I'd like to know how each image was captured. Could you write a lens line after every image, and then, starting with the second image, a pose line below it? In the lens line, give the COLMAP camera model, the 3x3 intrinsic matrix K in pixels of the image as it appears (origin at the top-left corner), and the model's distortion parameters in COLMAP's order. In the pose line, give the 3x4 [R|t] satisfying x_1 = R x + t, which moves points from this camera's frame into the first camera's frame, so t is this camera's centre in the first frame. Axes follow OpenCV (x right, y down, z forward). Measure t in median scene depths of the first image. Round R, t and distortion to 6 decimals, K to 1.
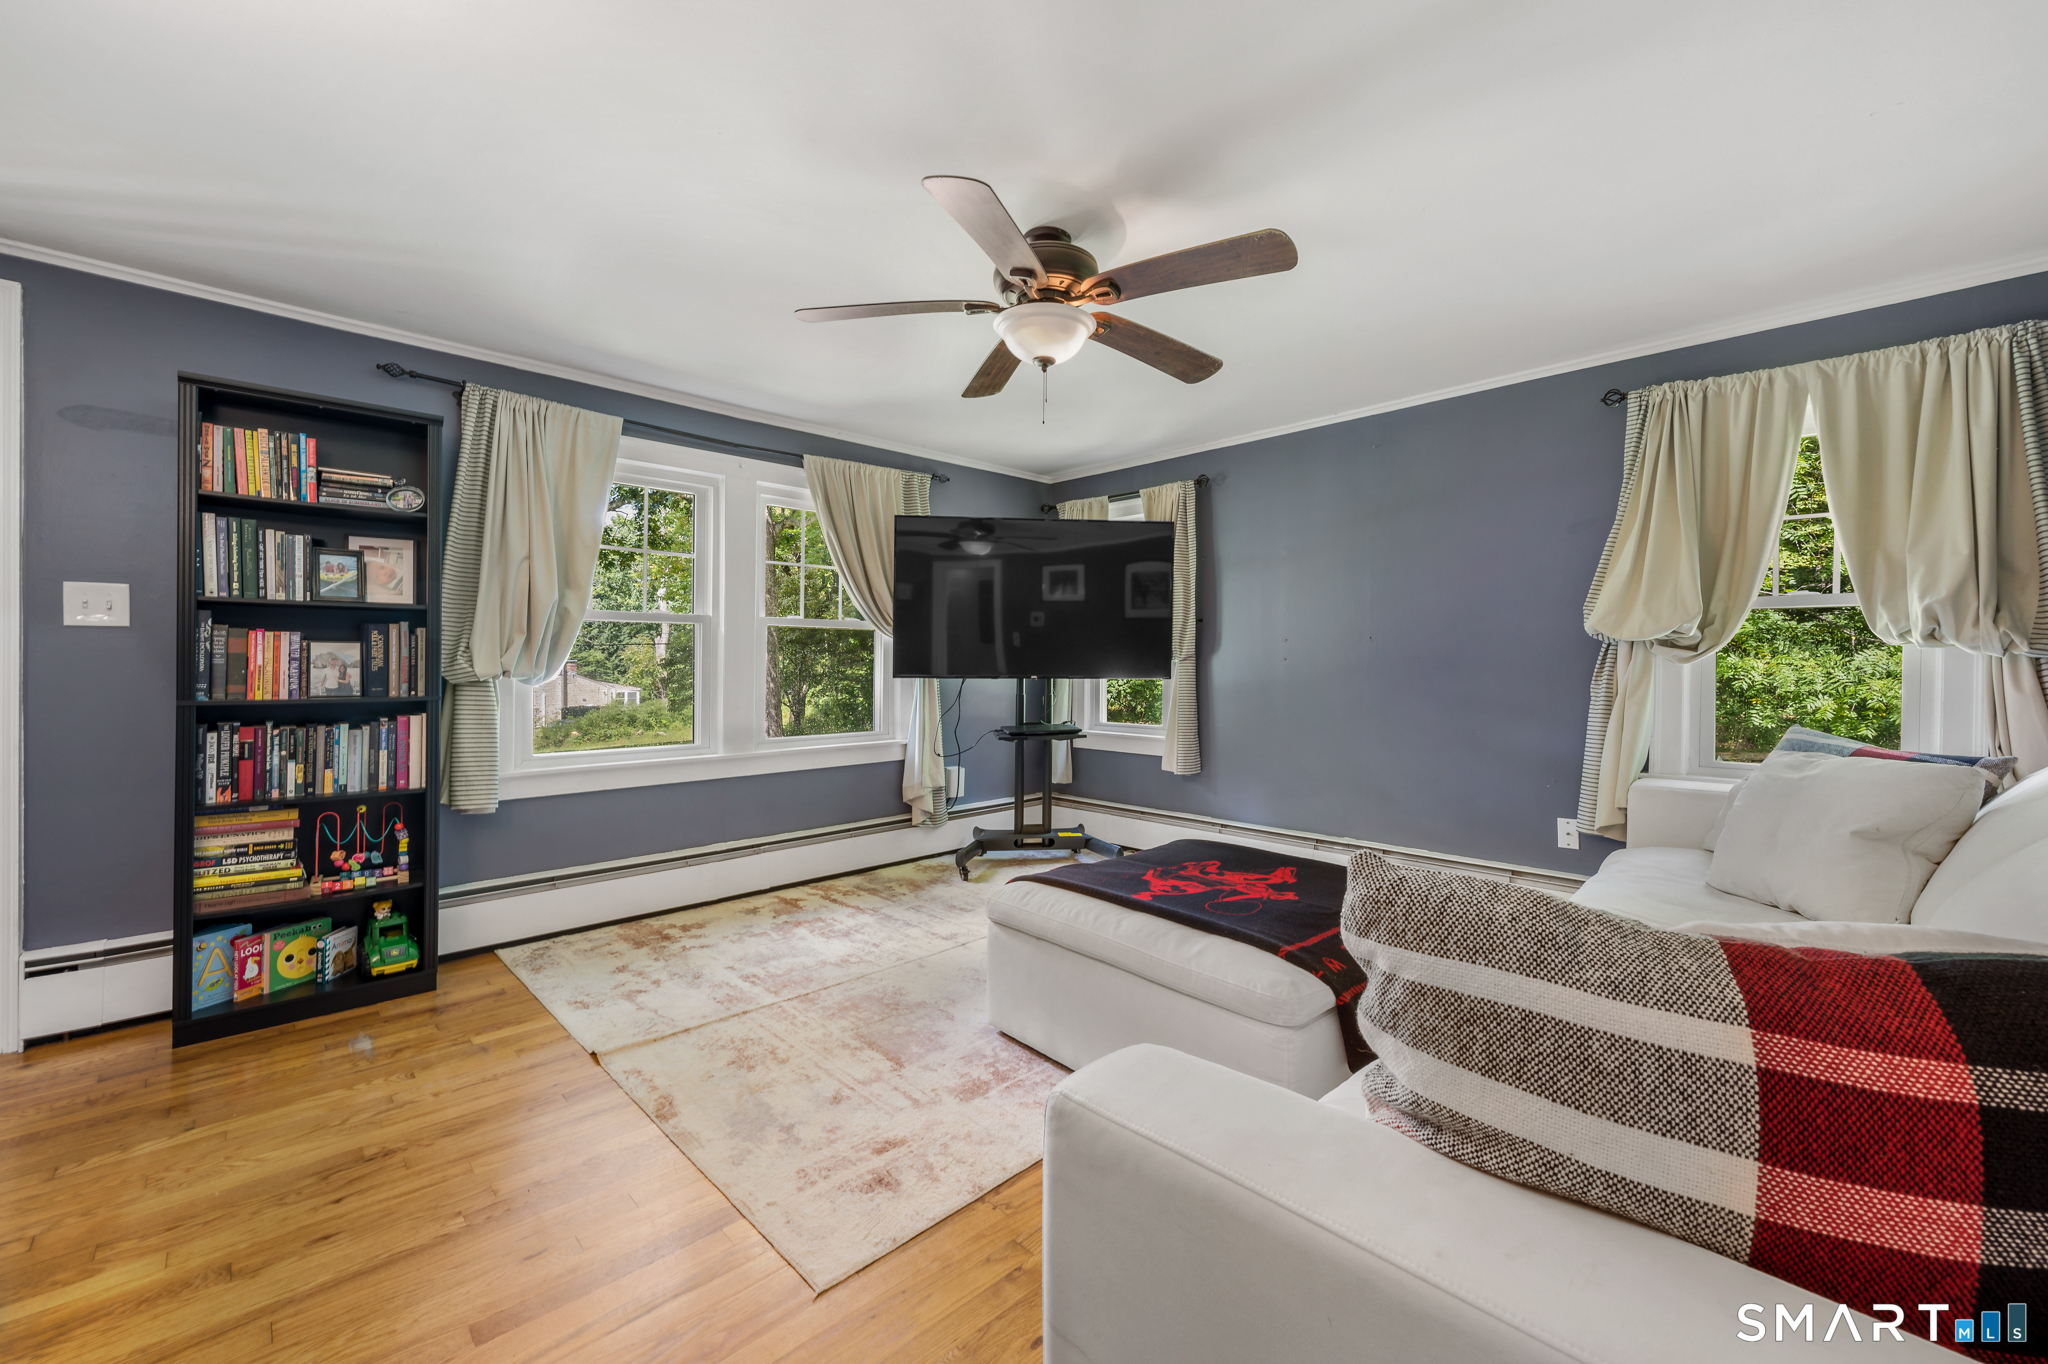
lens RADIAL K [[825.4, 0, 1028.0], [0, 825.4, 676.4], [0, 0, 1]] dist [-0.002729, -0.000572]
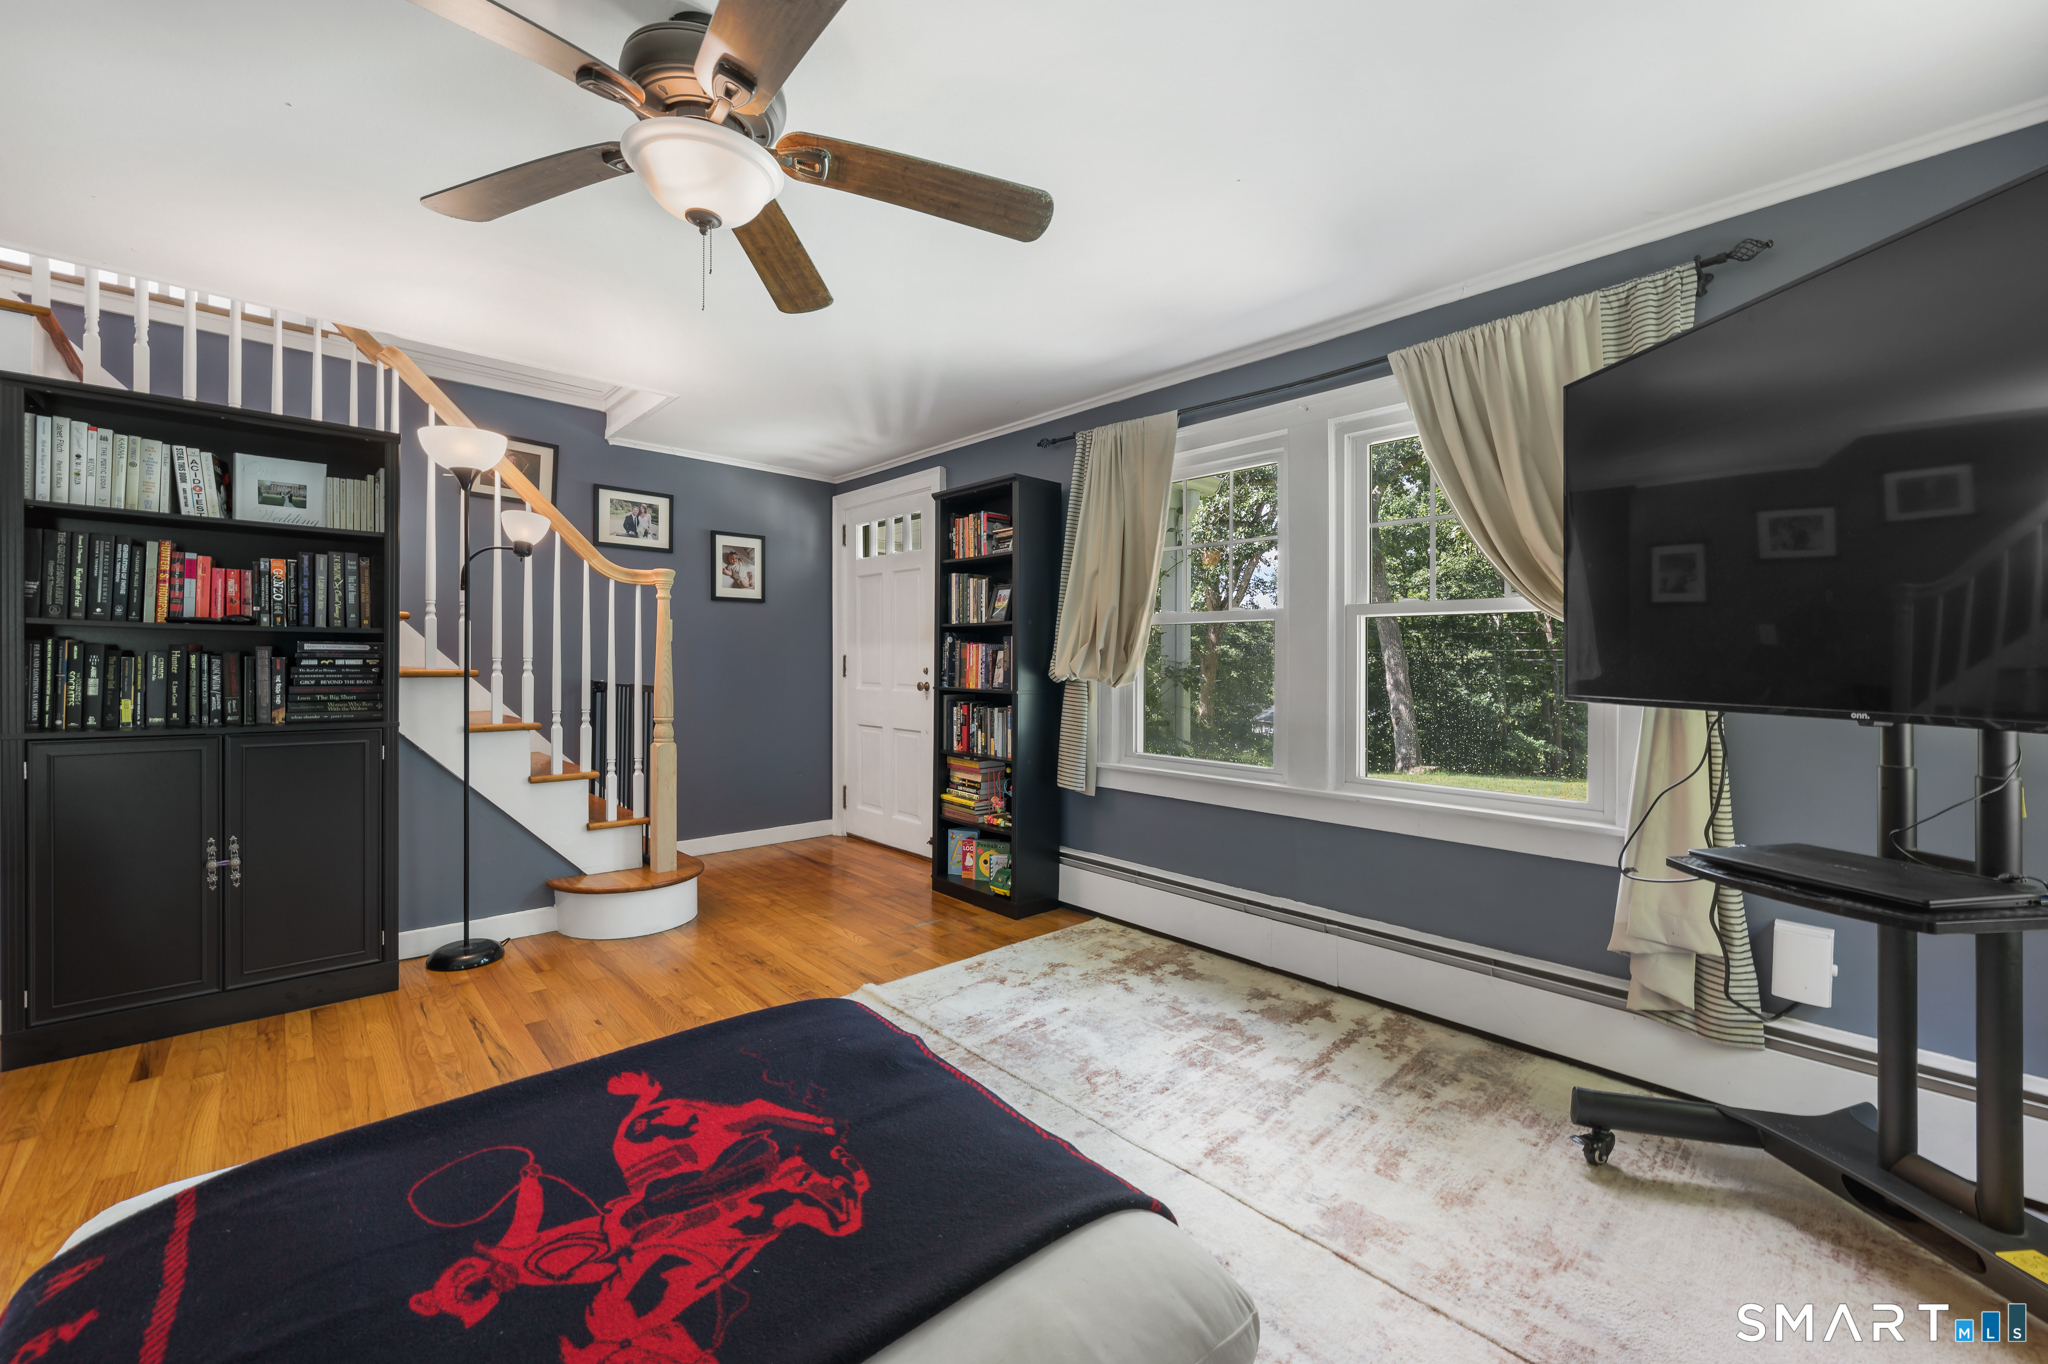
lens RADIAL K [[825.4, 0, 1028.0], [0, 825.4, 676.4], [0, 0, 1]] dist [-0.002729, -0.000572]
pose [[-0.027525, 0.019681, -0.999427, 0.504368], [-0.026948, 0.999428, 0.020424, -0.023516], [0.999258, 0.027495, -0.026979, 0.937481]]
